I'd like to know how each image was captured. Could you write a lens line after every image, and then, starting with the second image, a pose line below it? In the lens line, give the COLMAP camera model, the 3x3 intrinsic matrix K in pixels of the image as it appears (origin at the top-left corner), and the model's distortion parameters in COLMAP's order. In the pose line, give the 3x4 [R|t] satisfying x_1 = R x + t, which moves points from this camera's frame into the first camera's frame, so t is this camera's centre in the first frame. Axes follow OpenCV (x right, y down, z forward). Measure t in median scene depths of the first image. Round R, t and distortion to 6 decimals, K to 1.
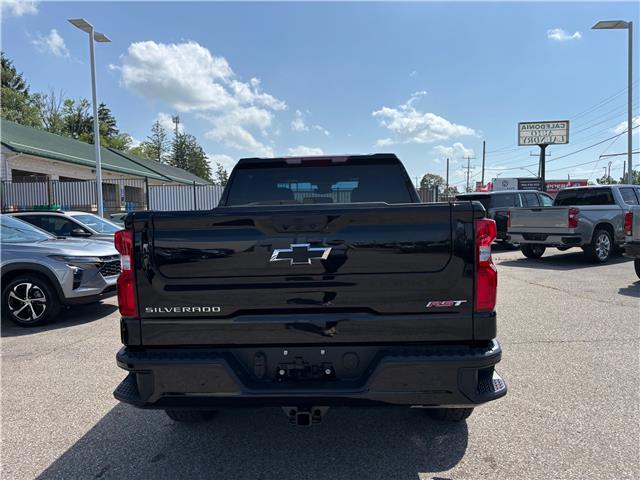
lens RADIAL K [[487.1, 0, 310.9], [0, 487.1, 245.3], [0, 0, 1]] dist [0.049657, -0.053813]
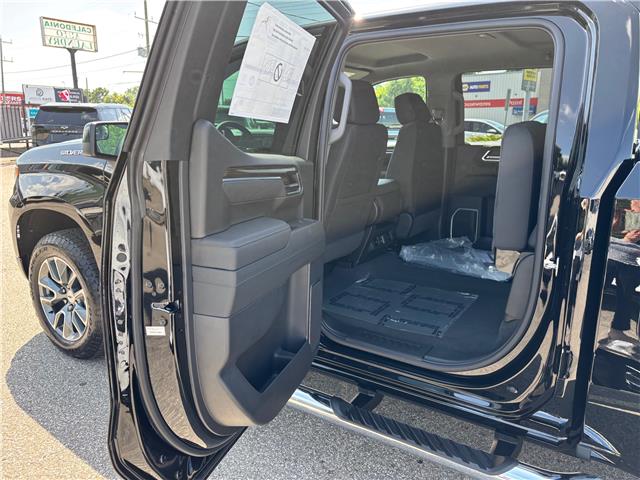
lens RADIAL K [[487.1, 0, 307.5], [0, 487.1, 246.6], [0, 0, 1]] dist [0.049657, -0.053813]
pose [[0.529807, -0.180904, 0.828600, -0.090206], [0.034766, 0.980798, 0.191903, -0.015213], [-0.847405, -0.072865, 0.525923, 0.162343]]
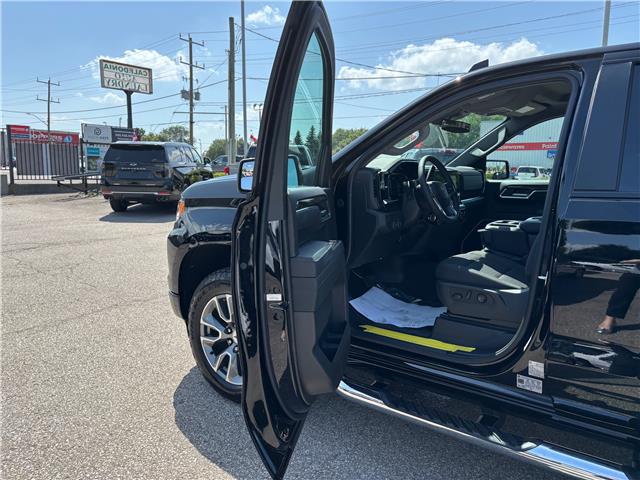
lens RADIAL K [[487.1, 0, 319.4], [0, 487.1, 243.5], [0, 0, 1]] dist [0.049657, -0.053813]
pose [[0.546968, -0.101474, 0.830981, -0.109382], [0.022585, 0.994054, 0.106521, -0.015470], [-0.836849, -0.039496, 0.546008, 0.205694]]
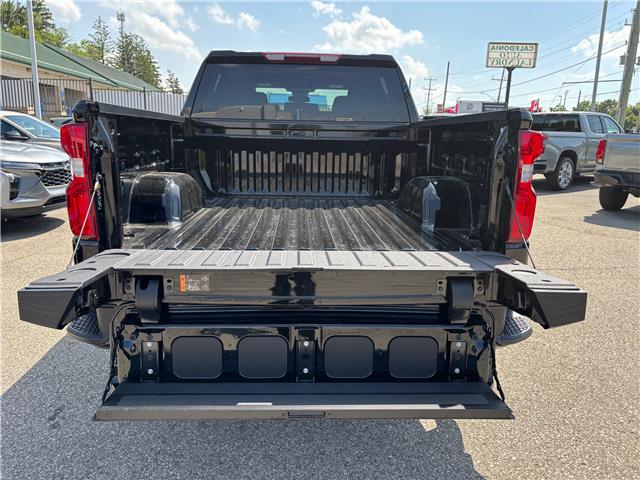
lens RADIAL K [[487.1, 0, 311.4], [0, 487.1, 242.0], [0, 0, 1]] dist [0.049657, -0.053813]
pose [[0.994998, 0.024476, 0.096851, -0.007963], [-0.039379, 0.987115, 0.155094, 0.001645], [-0.091807, -0.158132, 0.983141, 0.018426]]
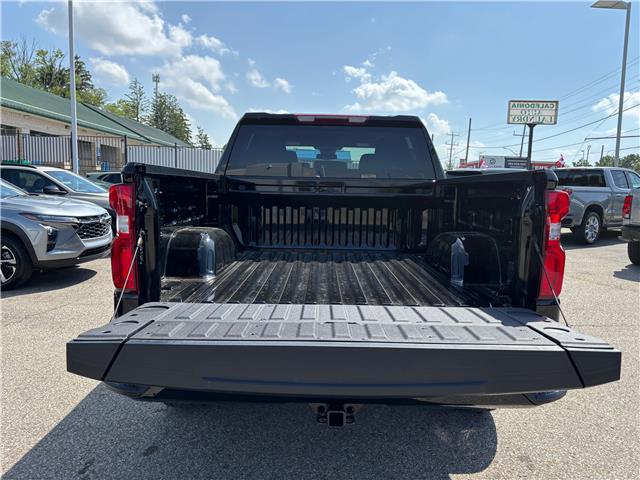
lens RADIAL K [[487.8, 0, 318.7], [0, 487.8, 242.9], [0, 0, 1]] dist [0.044174, -0.049897]
pose [[0.997385, 0.039690, 0.060400, -0.009664], [-0.042954, 0.997630, 0.053746, 0.000817], [-0.058123, -0.056200, 0.996726, 0.016135]]
